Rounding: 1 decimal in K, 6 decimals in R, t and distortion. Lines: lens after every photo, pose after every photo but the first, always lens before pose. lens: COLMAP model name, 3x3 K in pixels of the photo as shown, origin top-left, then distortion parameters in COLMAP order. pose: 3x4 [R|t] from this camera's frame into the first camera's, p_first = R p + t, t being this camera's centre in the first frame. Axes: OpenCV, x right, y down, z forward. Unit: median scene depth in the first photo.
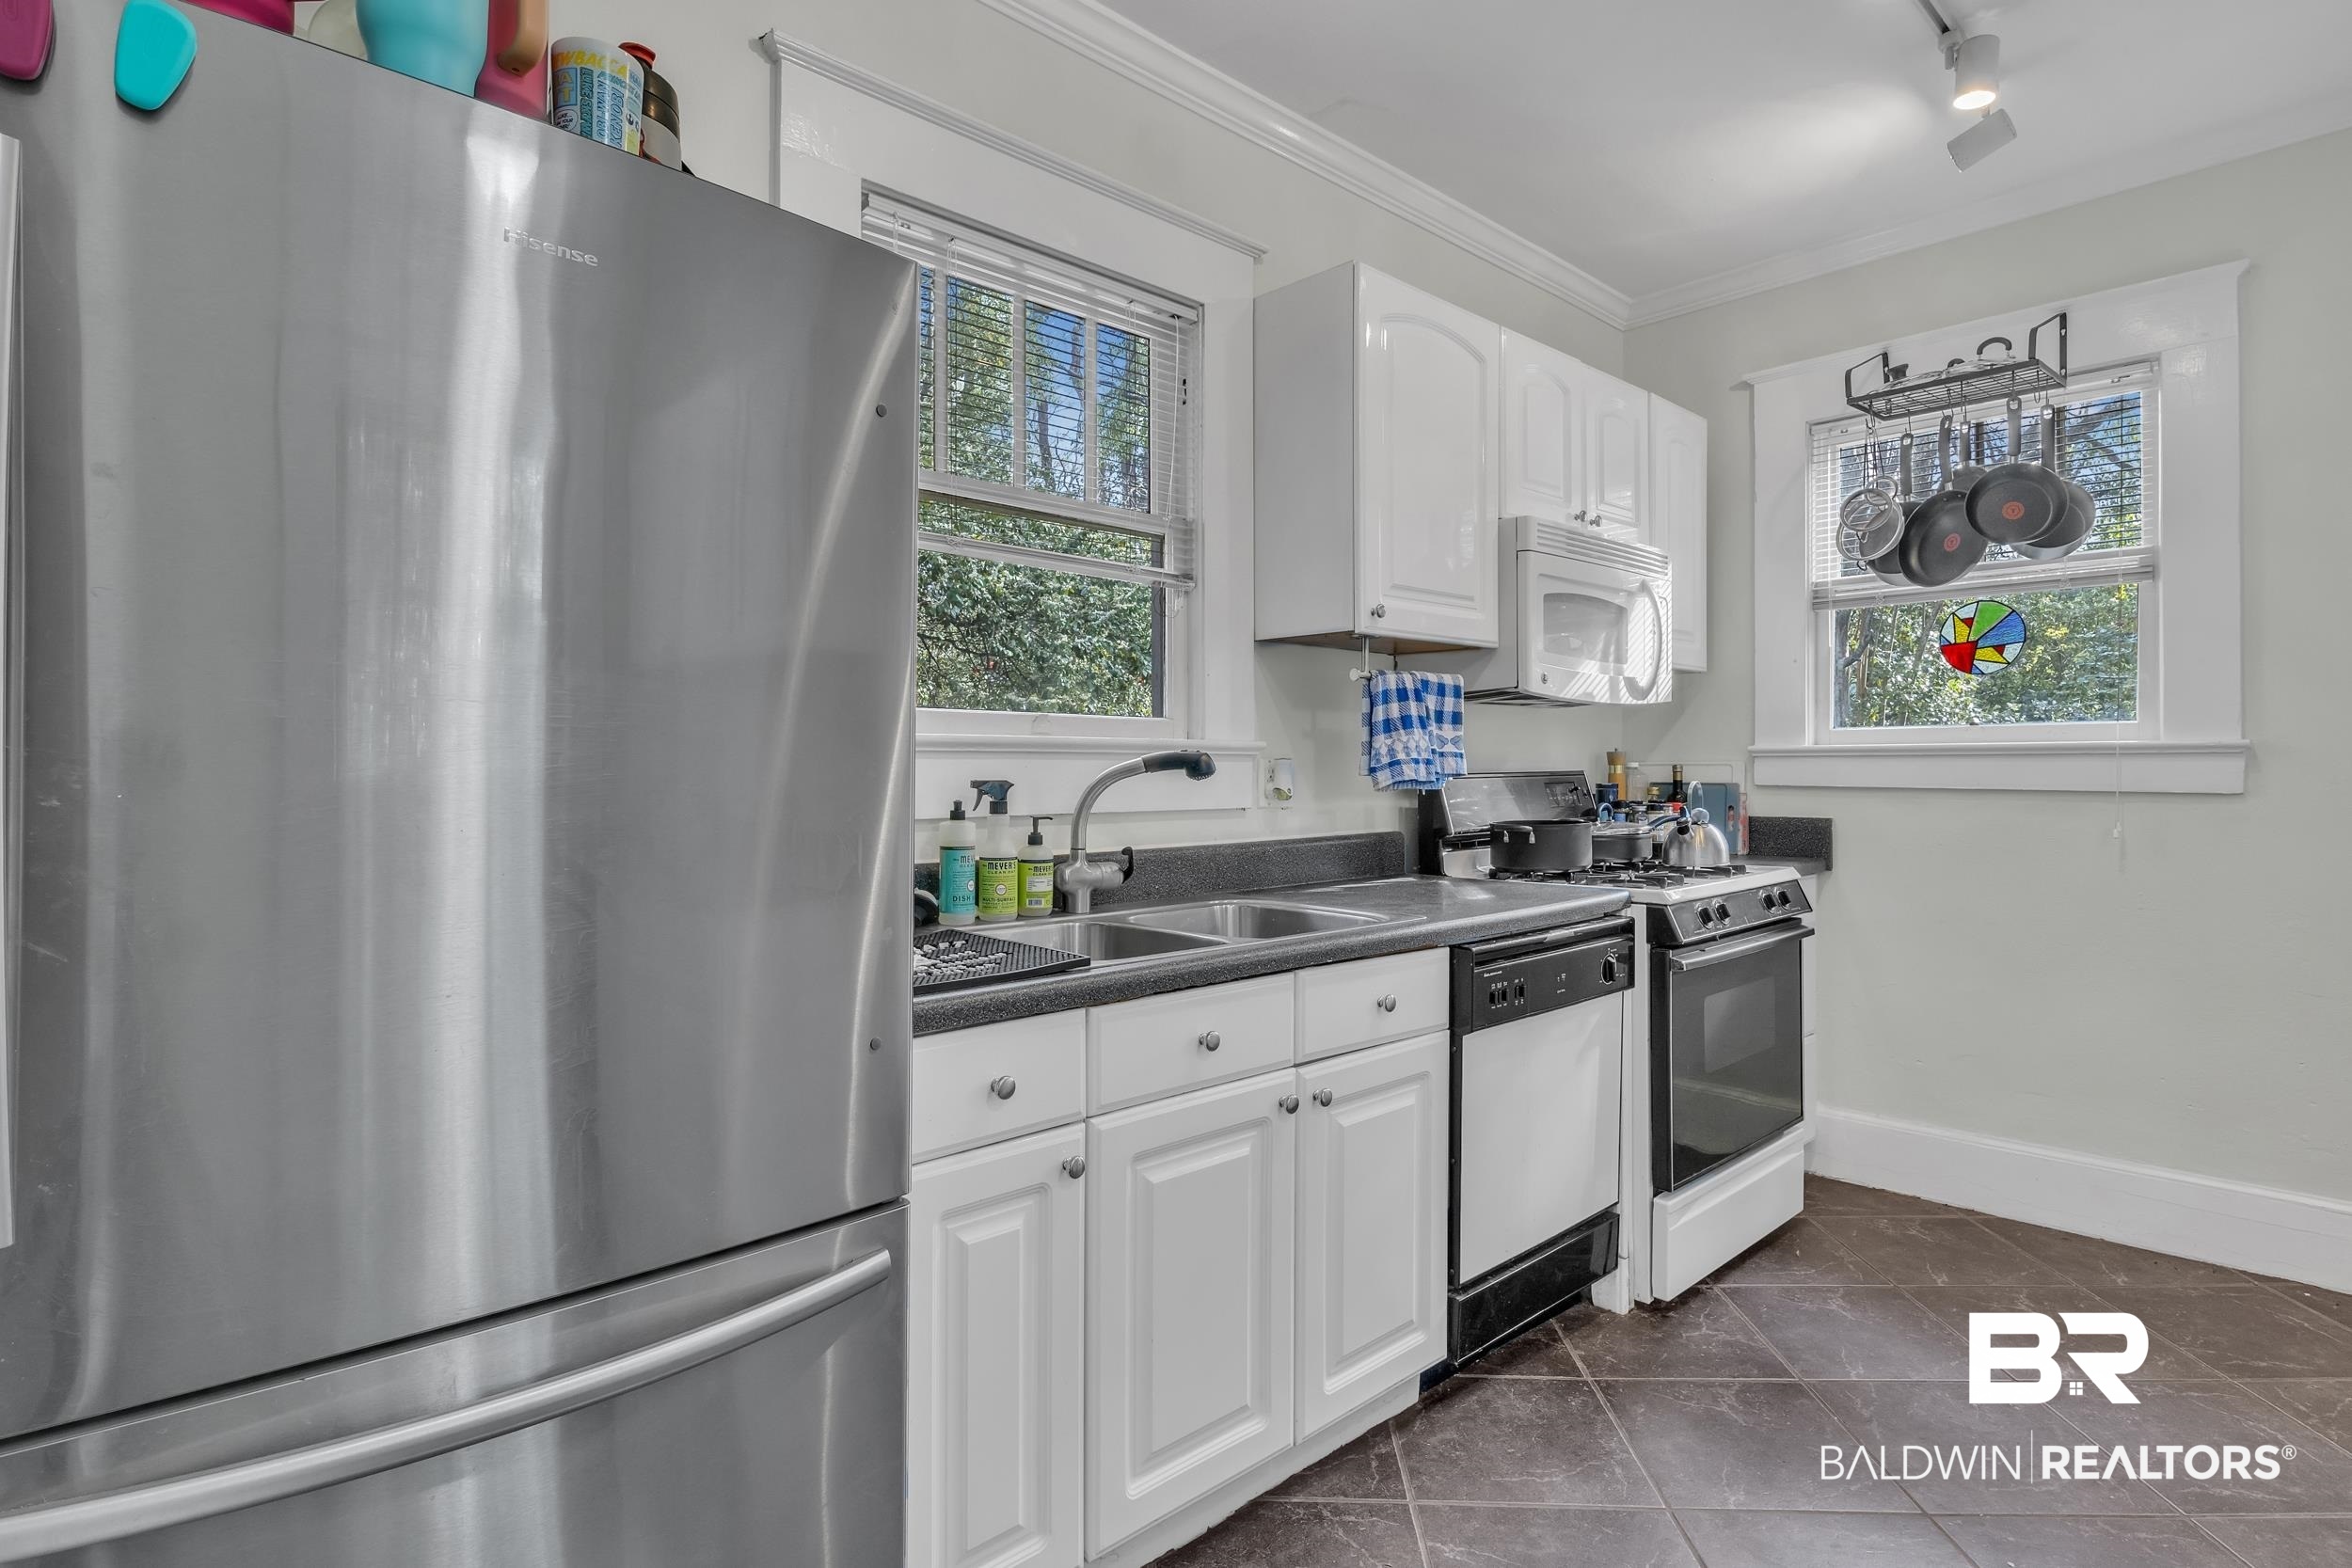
lens RADIAL K [[1202.4, 0, 1181.6], [0, 1202.4, 765.1], [0, 0, 1]] dist [0.001868, -0.000321]
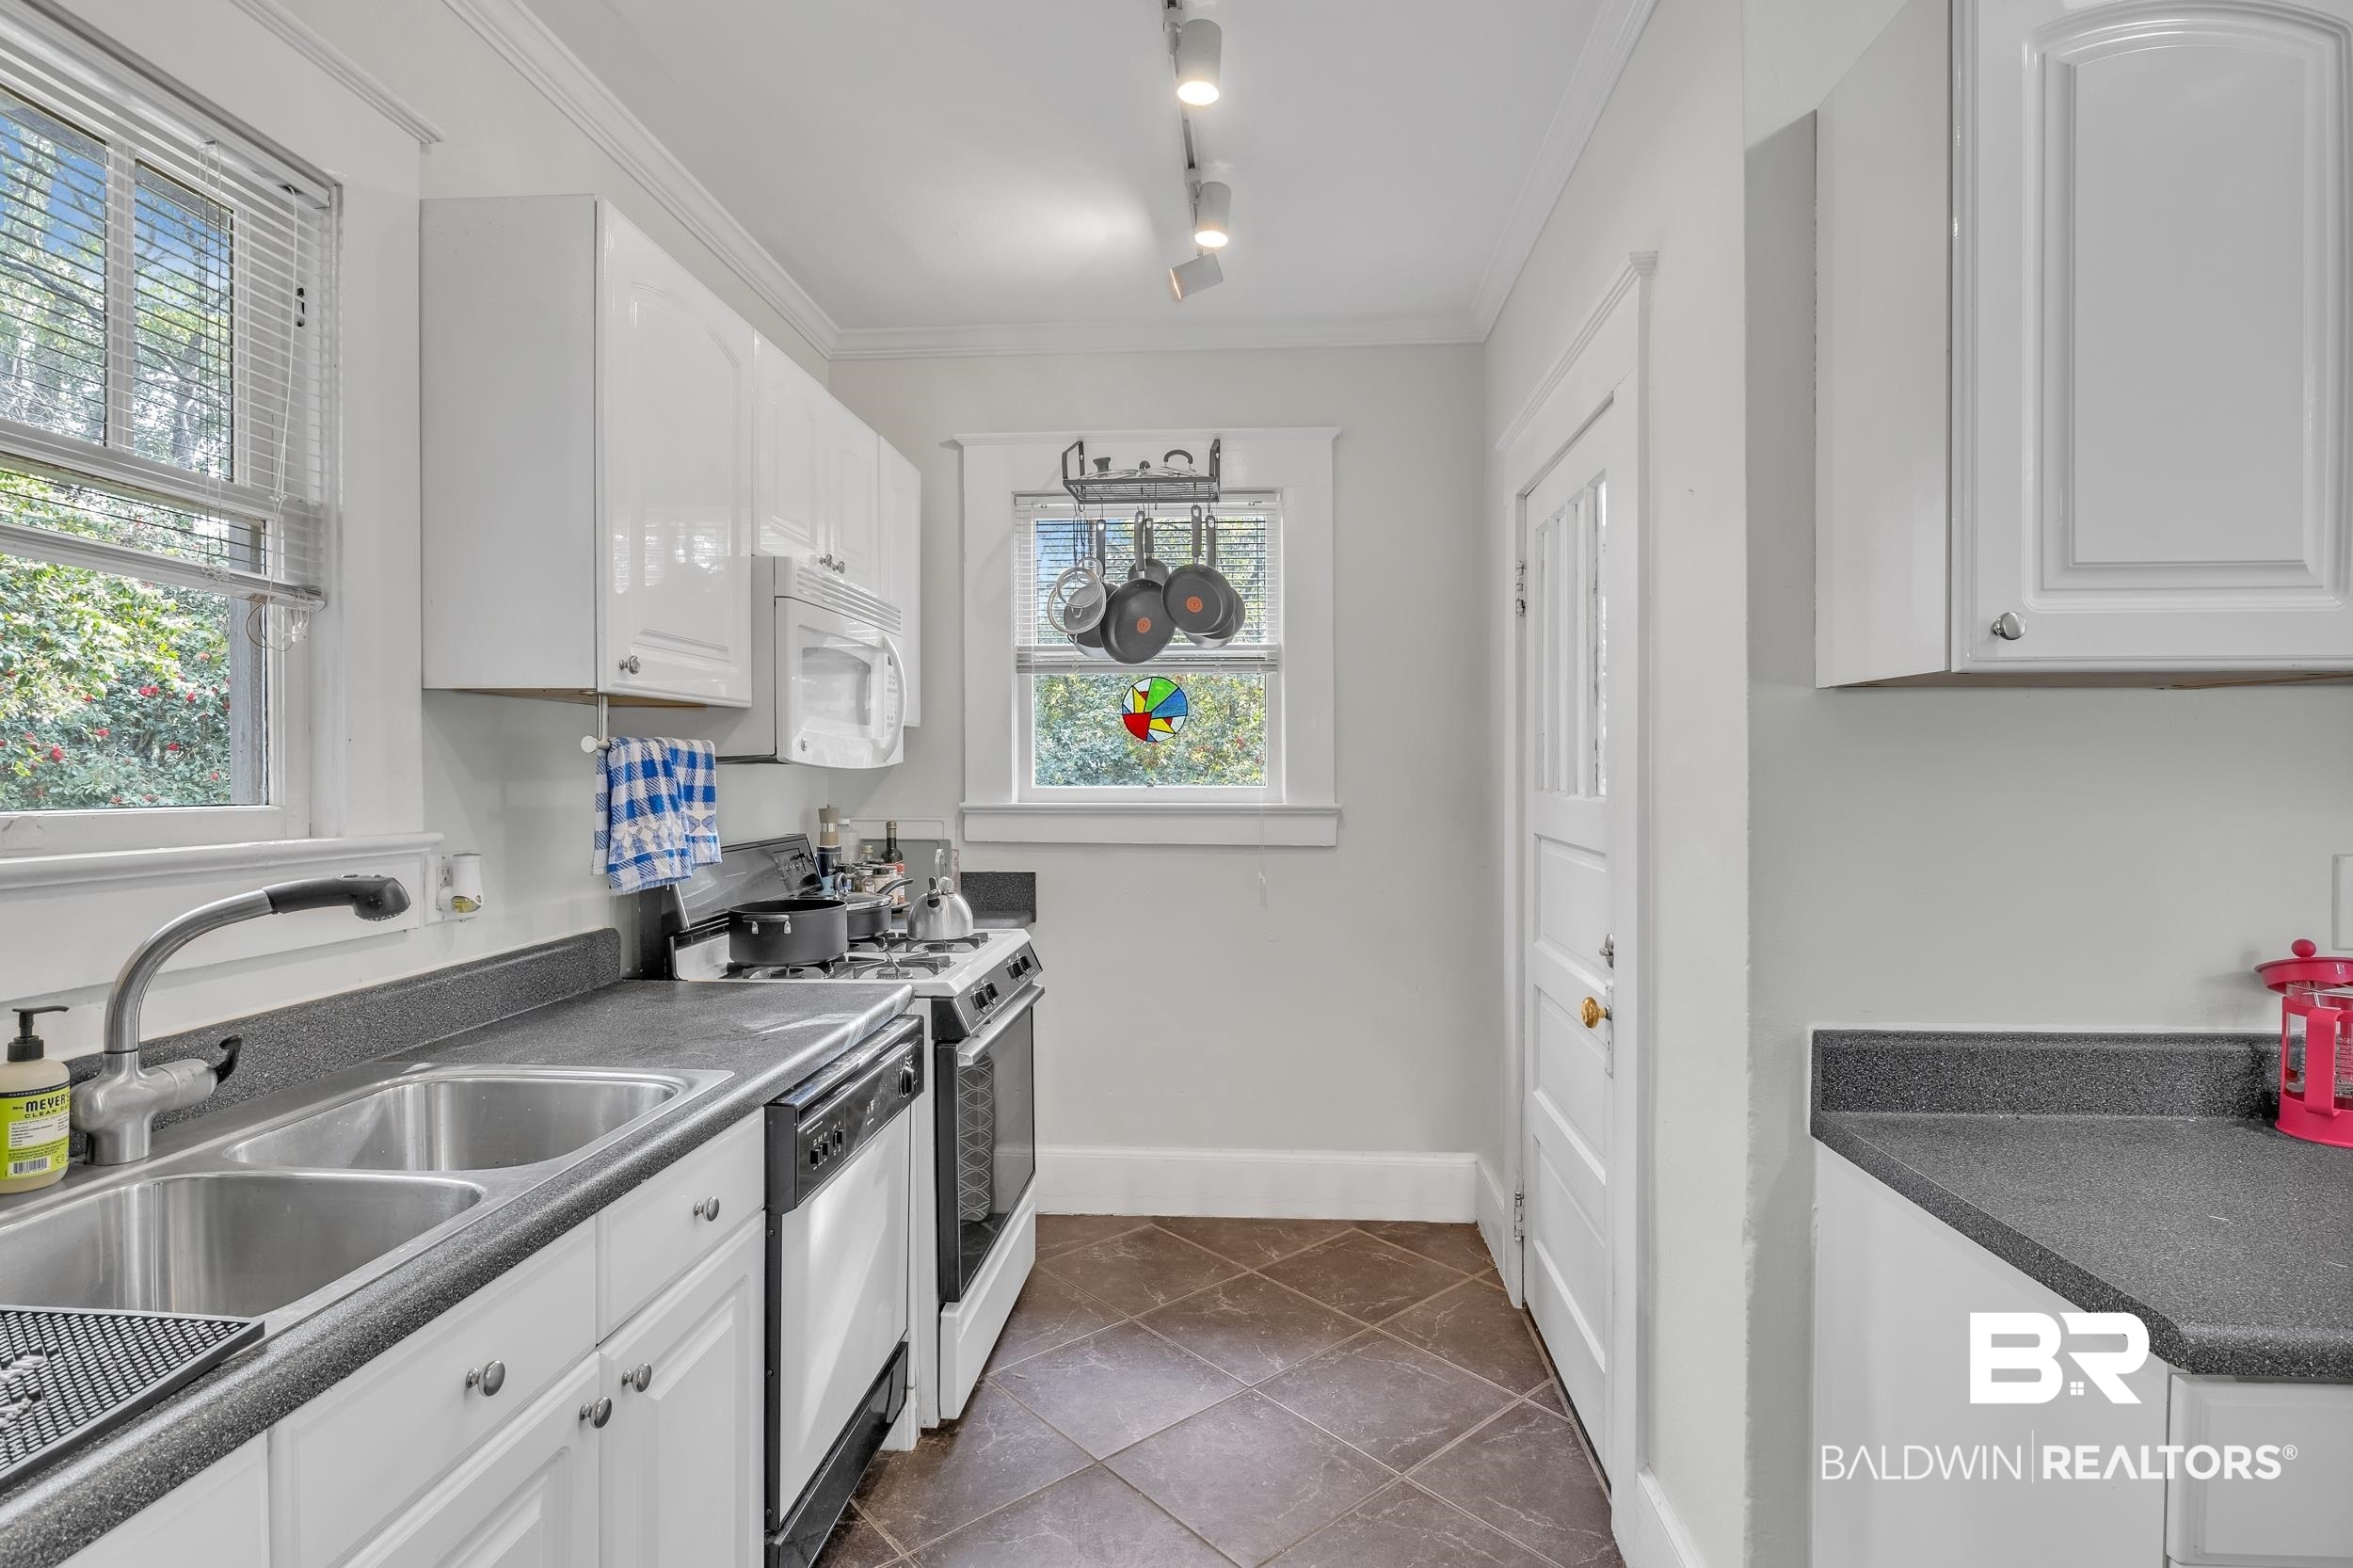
lens RADIAL K [[1170.0, 0, 1184.5], [0, 1170.0, 777.4], [0, 0, 1]] dist [-0.004082, -0.002401]
pose [[0.730368, -0.004899, 0.683036, -0.081540], [0.000799, 0.999980, 0.006317, -0.057065], [-0.683054, -0.004067, 0.730357, 0.203168]]
